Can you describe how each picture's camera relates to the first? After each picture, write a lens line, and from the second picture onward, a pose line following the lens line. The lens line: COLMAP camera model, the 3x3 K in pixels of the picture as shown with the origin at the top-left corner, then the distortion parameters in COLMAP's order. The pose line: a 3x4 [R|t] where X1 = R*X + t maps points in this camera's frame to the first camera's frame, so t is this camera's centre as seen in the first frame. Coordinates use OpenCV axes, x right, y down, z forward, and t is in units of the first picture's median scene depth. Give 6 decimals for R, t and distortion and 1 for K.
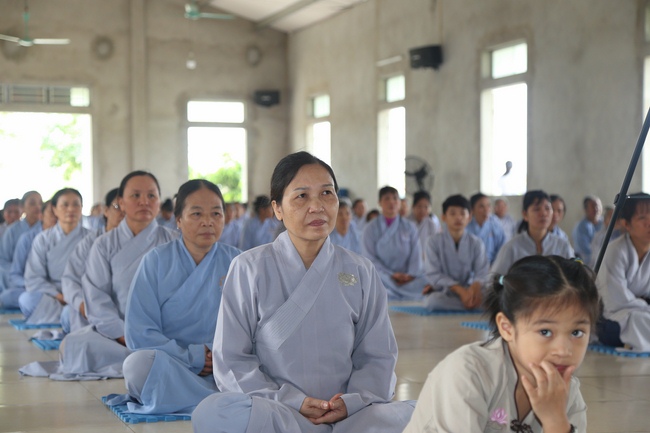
lens RADIAL K [[1415.5, 0, 326.2], [0, 1415.5, 214.8], [0, 0, 1]] dist [0.440263, 0.000000]
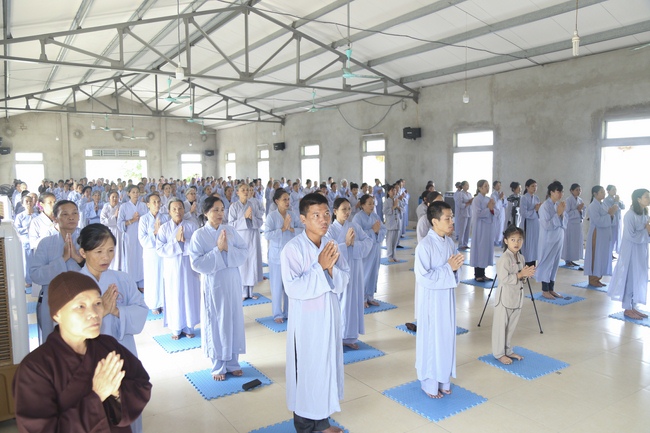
lens RADIAL K [[514.9, 0, 325.4], [0, 514.9, 217.2], [0, 0, 1]] dist [-0.038180, 0.030379]
pose [[0.963423, -0.028825, 0.266431, -0.098306], [0.007149, 0.996609, 0.081970, -0.037955], [-0.267890, -0.077067, 0.960362, -0.057149]]
